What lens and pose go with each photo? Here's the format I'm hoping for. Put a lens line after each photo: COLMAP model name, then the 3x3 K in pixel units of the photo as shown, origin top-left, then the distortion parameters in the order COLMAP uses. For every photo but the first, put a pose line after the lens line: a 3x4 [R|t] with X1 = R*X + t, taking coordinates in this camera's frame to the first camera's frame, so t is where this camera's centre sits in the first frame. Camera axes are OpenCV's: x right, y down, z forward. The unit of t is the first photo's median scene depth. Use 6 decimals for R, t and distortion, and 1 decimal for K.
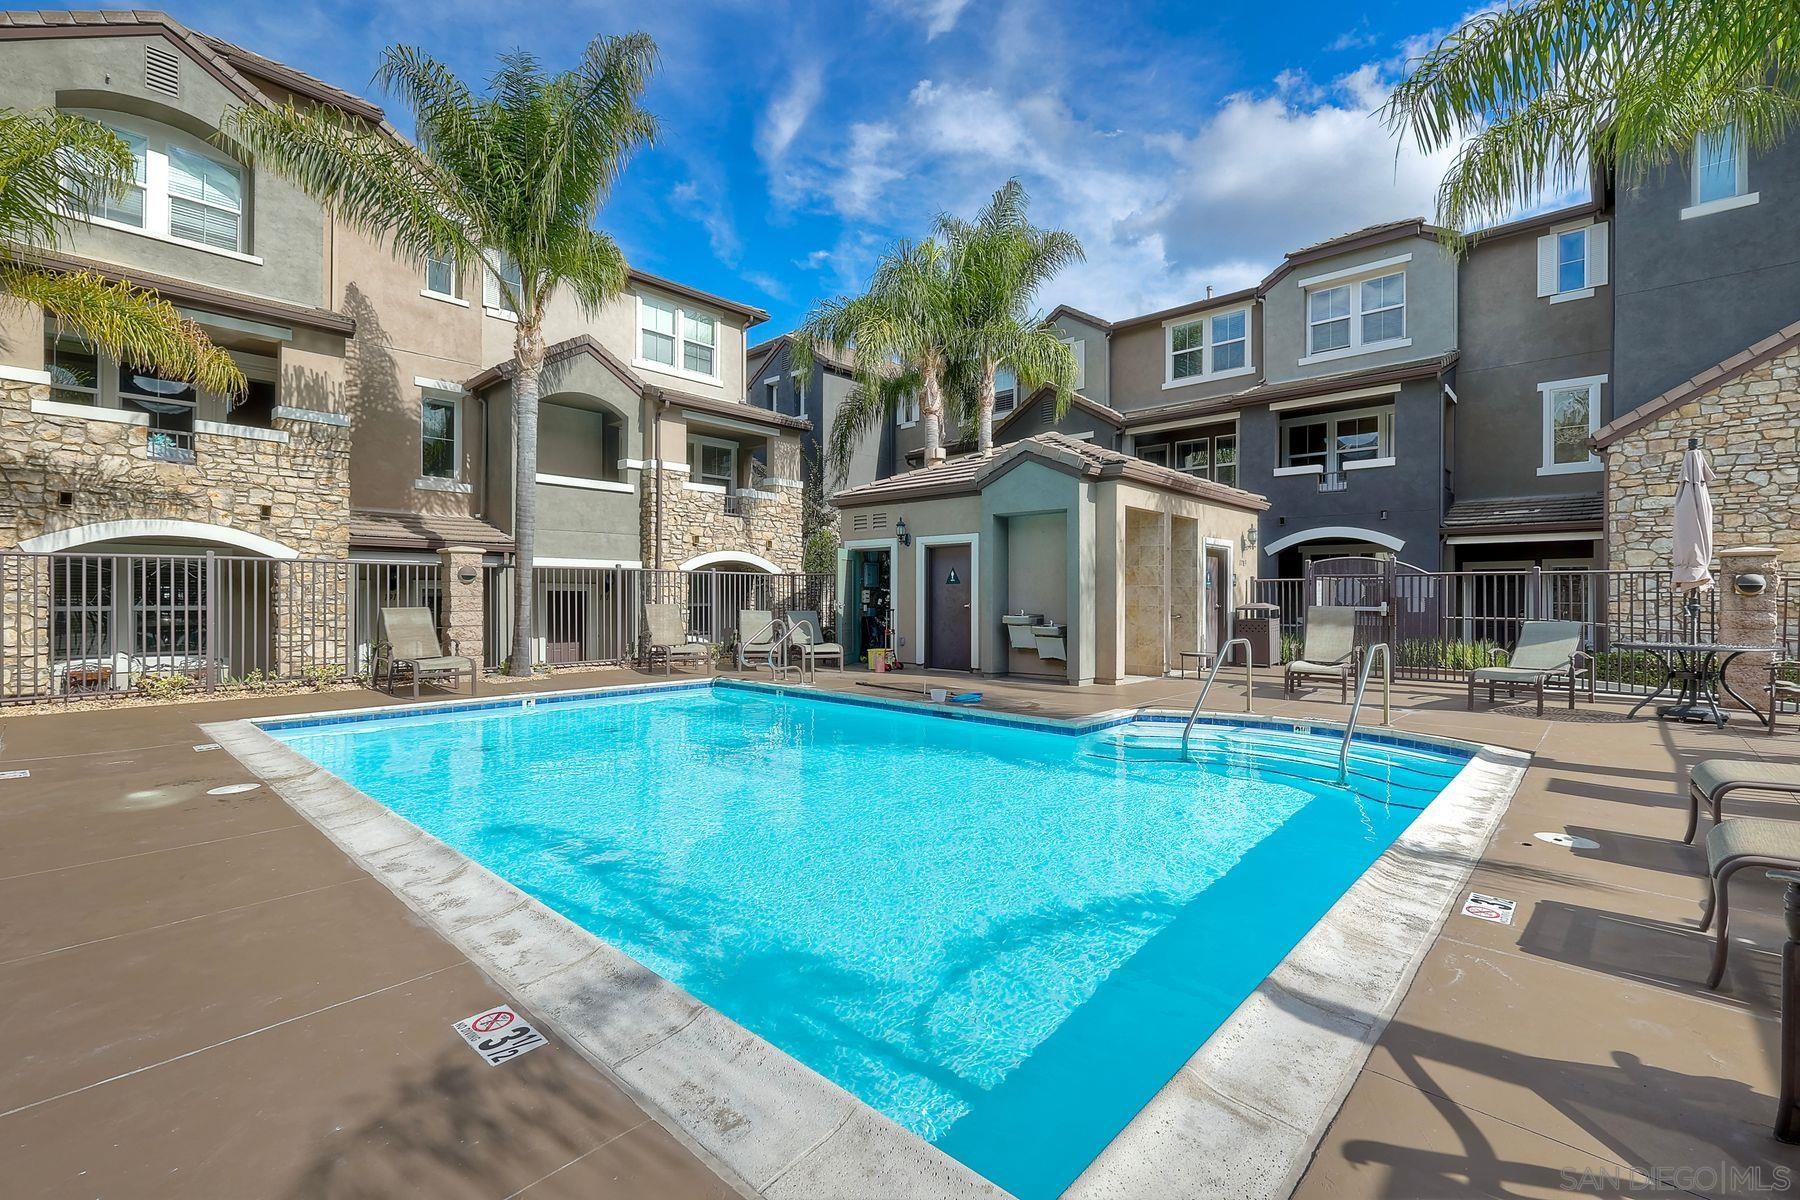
lens RADIAL K [[780.4, 0, 899.4], [0, 780.4, 591.6], [0, 0, 1]] dist [0.000970, 0.000493]
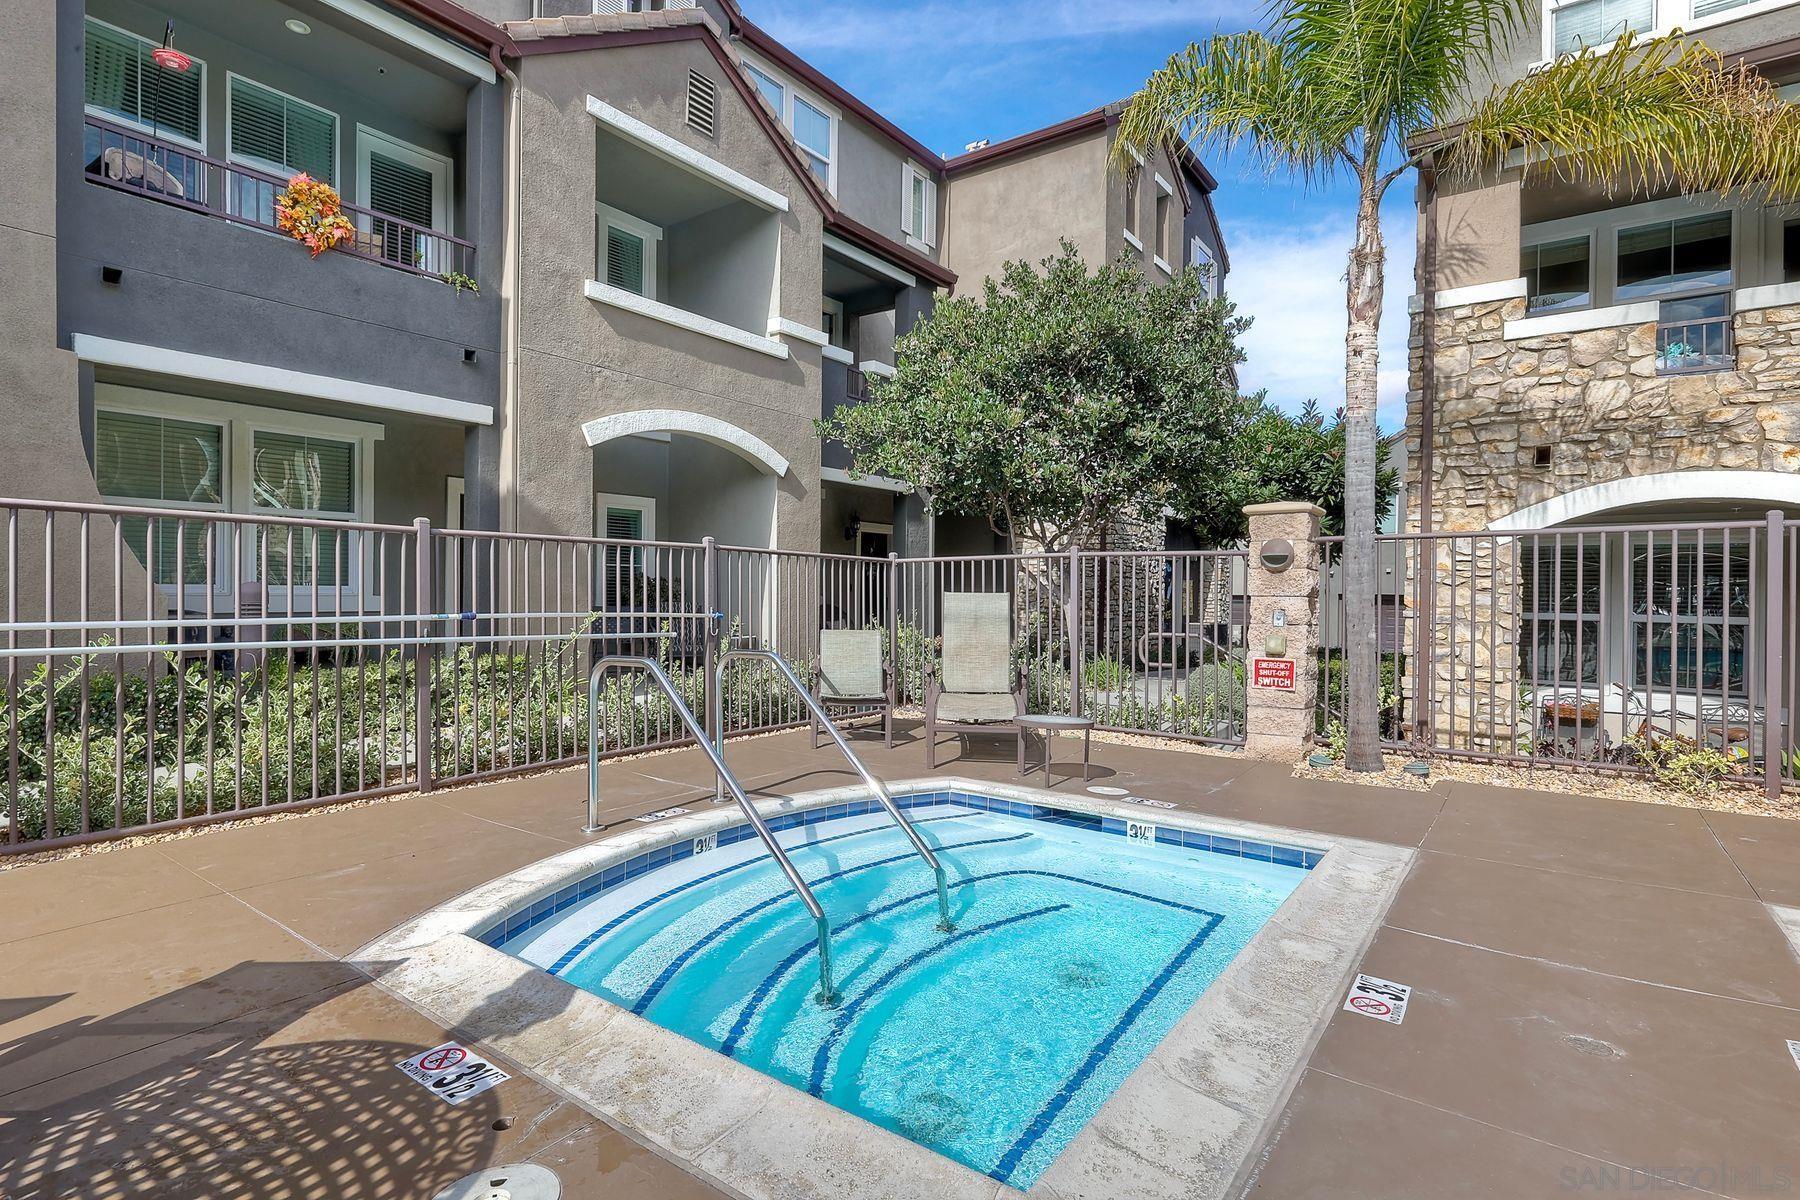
lens RADIAL K [[862.7, 0, 898.8], [0, 862.7, 596.7], [0, 0, 1]] dist [0.002054, -0.000037]
pose [[0.125310, -0.000587, -0.992117, -0.367354], [-0.006750, 0.999976, -0.001444, 0.010431], [0.992095, 0.006877, 0.125304, 0.328474]]
